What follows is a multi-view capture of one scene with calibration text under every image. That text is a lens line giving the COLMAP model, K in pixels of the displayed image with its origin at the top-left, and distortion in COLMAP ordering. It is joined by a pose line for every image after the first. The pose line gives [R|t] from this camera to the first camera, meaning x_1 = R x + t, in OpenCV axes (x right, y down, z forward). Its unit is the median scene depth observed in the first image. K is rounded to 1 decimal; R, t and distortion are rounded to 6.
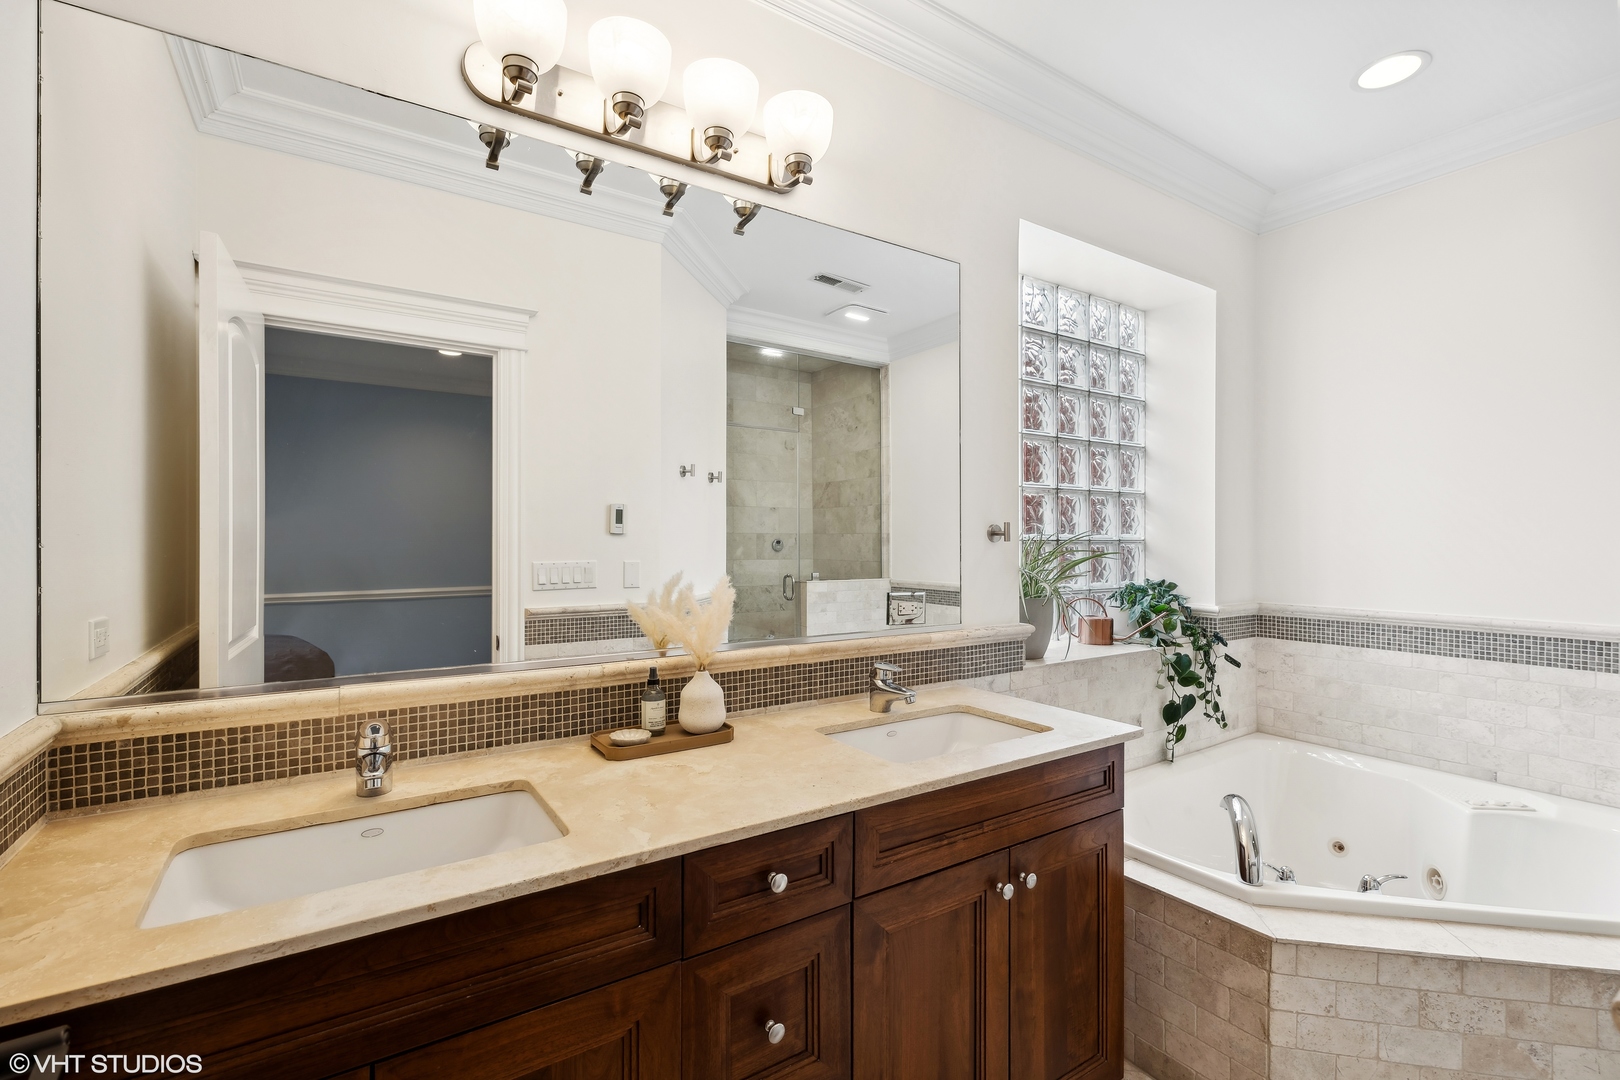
lens RADIAL K [[727.2, 0, 812.0], [0, 727.2, 561.0], [0, 0, 1]] dist [0.000024, -0.000249]
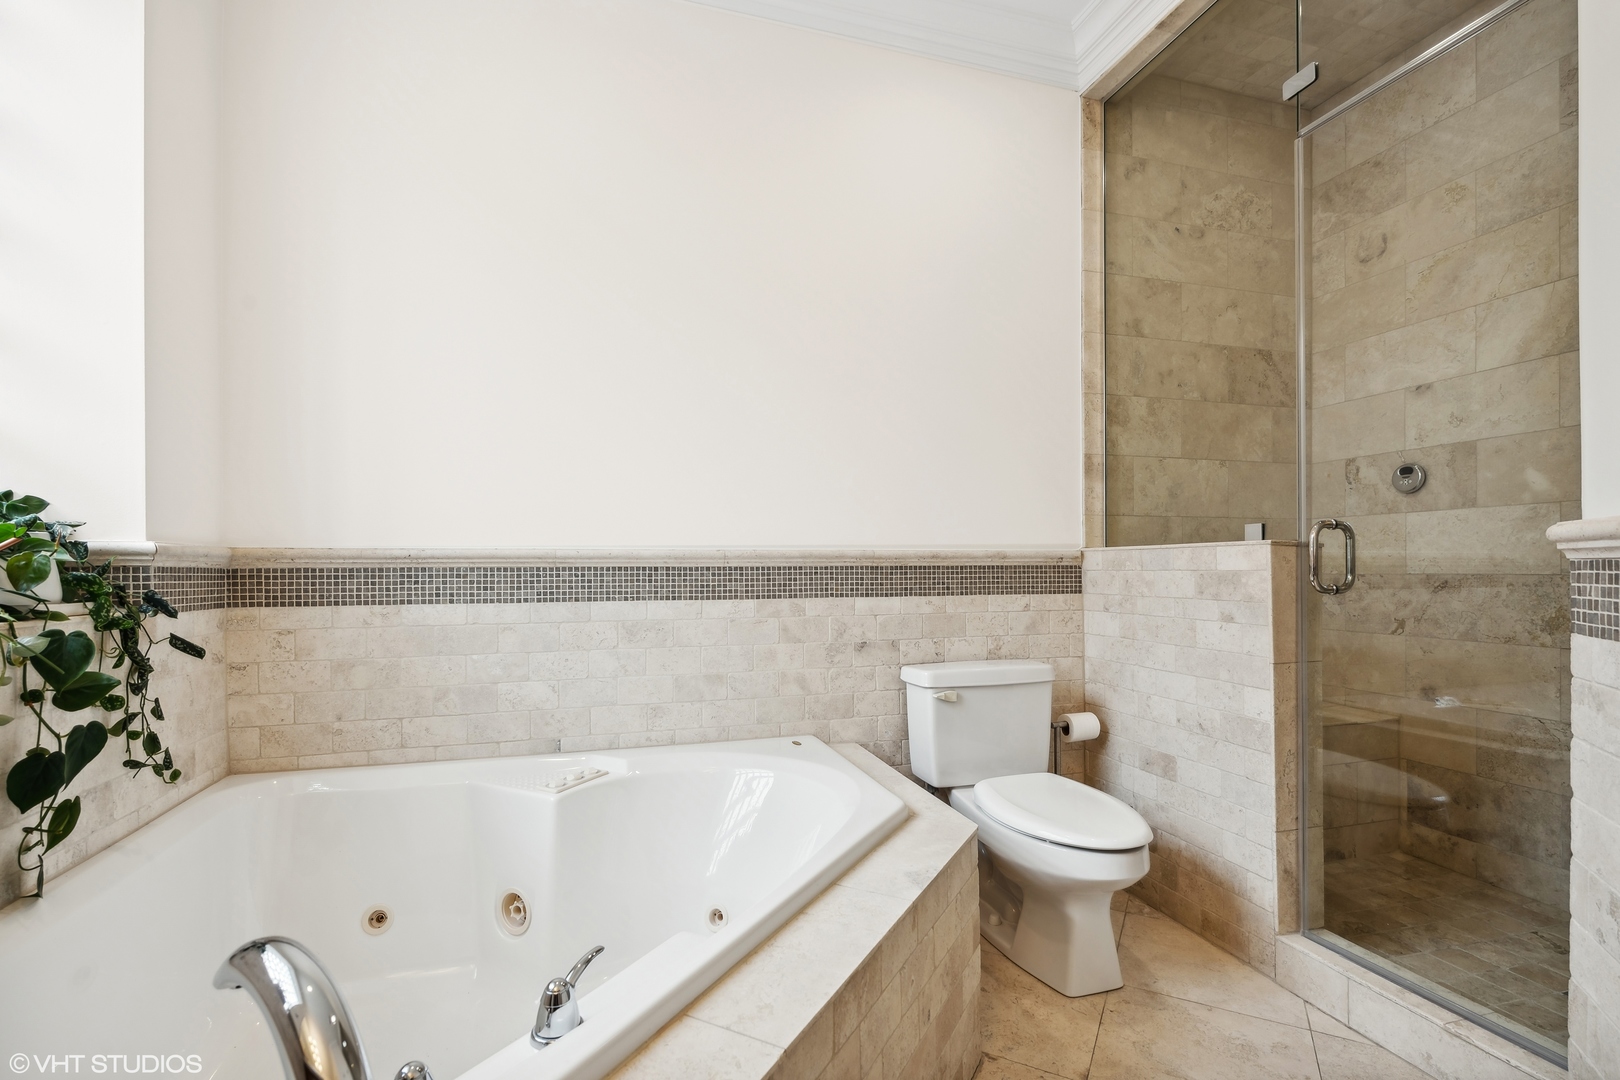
lens RADIAL K [[727.2, 0, 812.0], [0, 727.2, 561.0], [0, 0, 1]] dist [0.000024, -0.000249]
pose [[0.278861, 0.012215, 0.960254, 0.218821], [0.028671, 0.999367, -0.021039, 0.106388], [-0.959903, 0.033398, 0.278335, 0.455587]]
